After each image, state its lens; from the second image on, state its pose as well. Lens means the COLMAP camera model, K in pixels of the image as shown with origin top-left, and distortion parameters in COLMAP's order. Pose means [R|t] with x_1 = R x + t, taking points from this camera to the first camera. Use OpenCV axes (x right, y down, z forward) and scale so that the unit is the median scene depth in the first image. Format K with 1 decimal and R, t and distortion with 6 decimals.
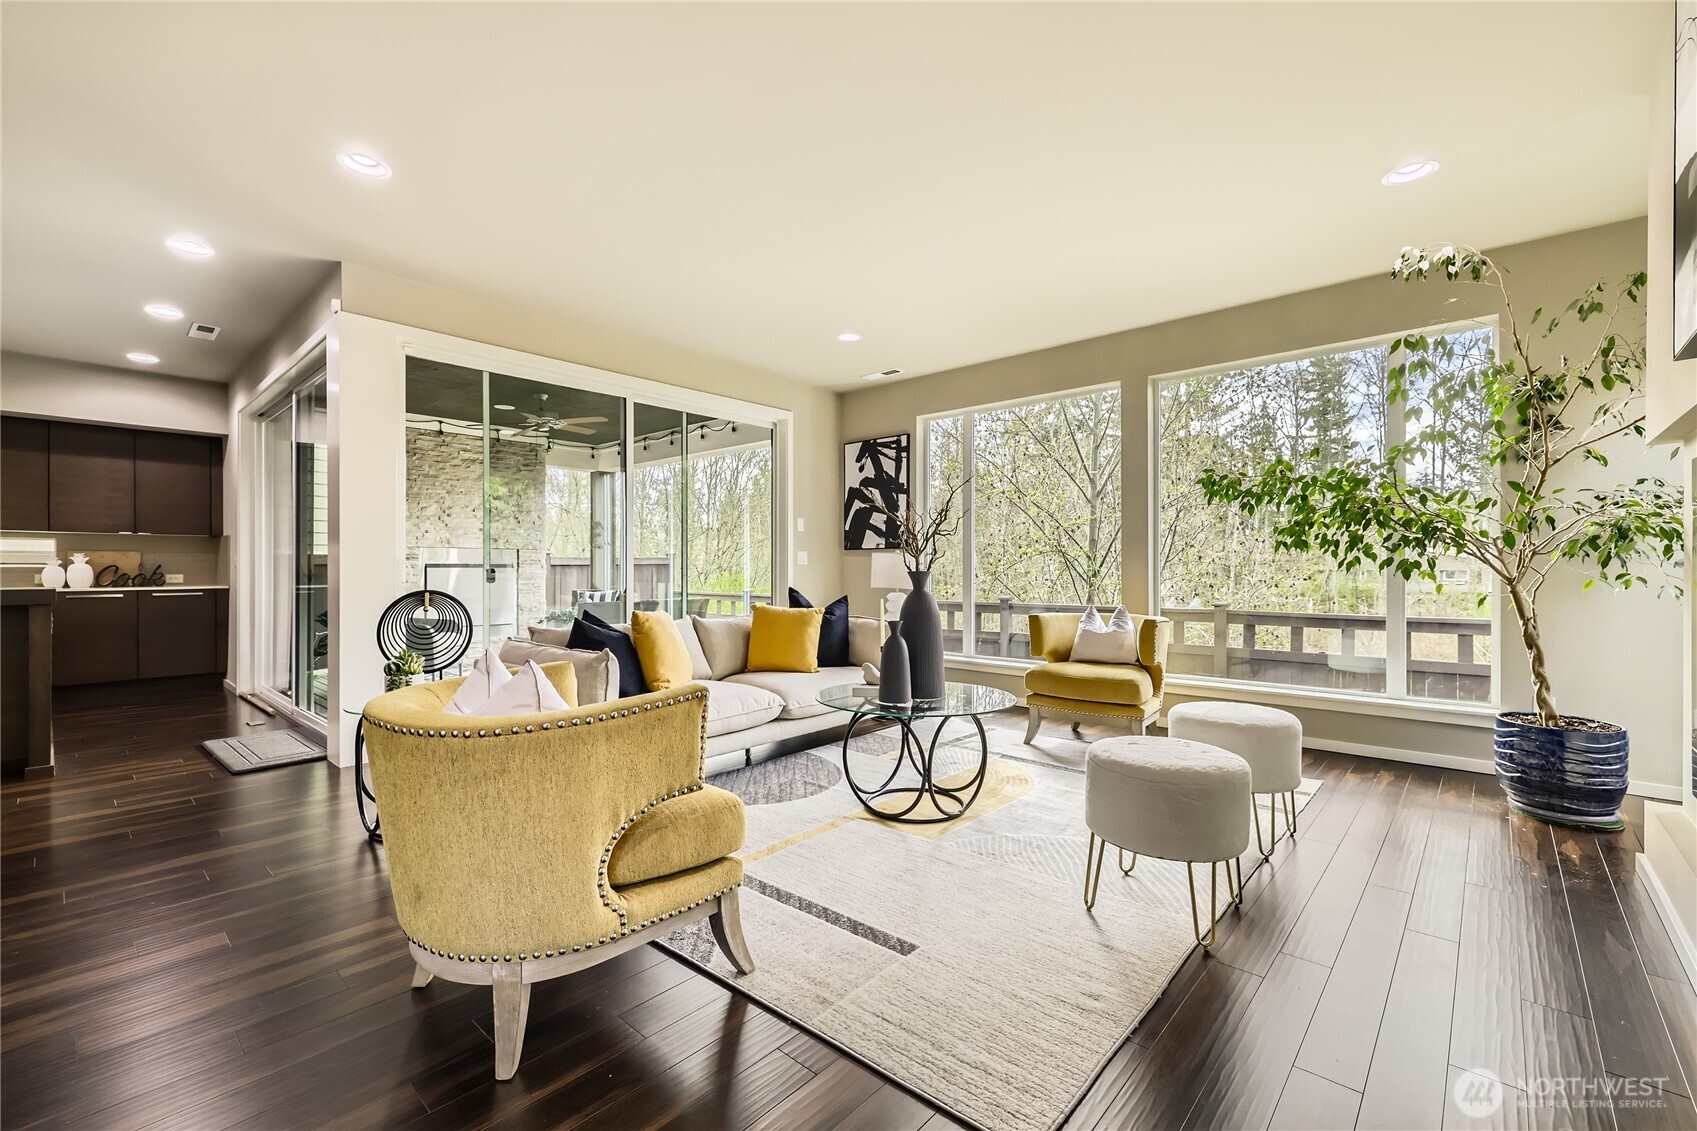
lens RADIAL K [[716.8, 0, 854.1], [0, 716.8, 568.6], [0, 0, 1]] dist [0.000450, -0.000216]
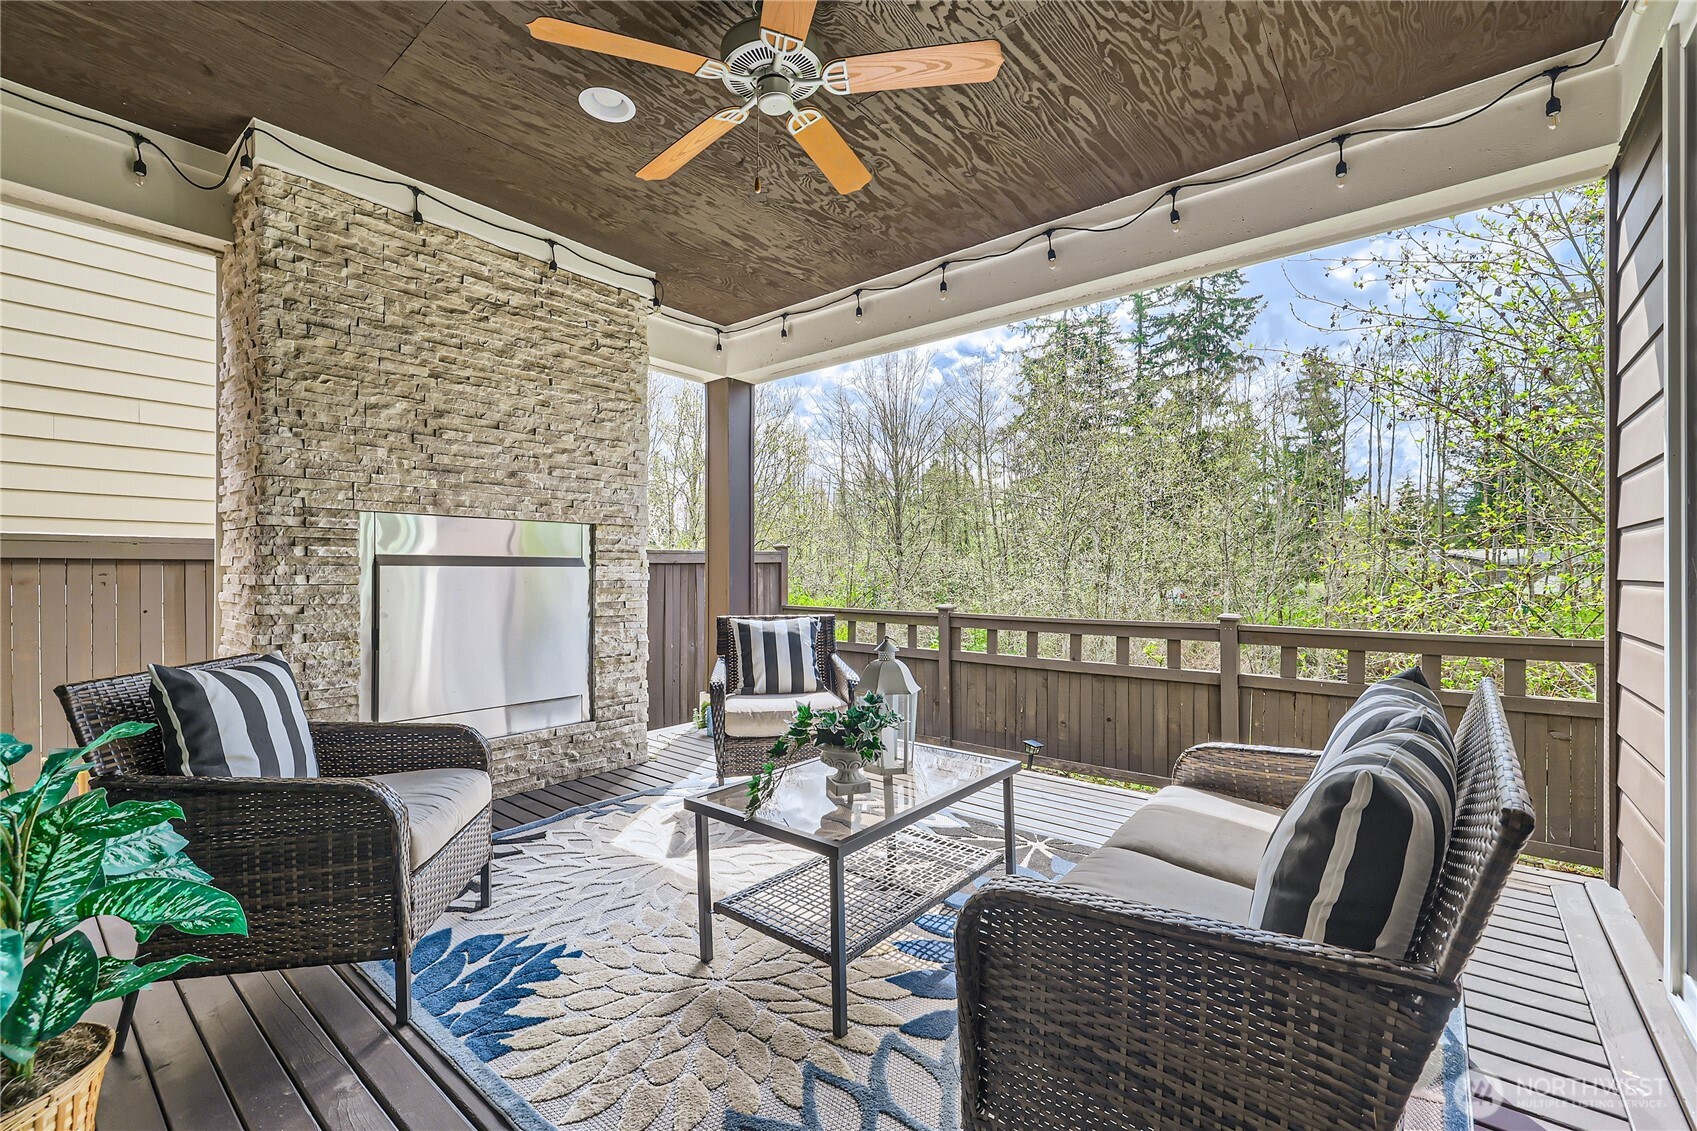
lens RADIAL K [[716.8, 0, 854.1], [0, 716.8, 568.6], [0, 0, 1]] dist [0.000450, -0.000216]
pose [[0.999253, 0.000945, 0.038641, -0.442990], [-0.000839, 0.999996, -0.002754, 0.002282], [-0.038643, 0.002719, 0.999249, 0.753727]]
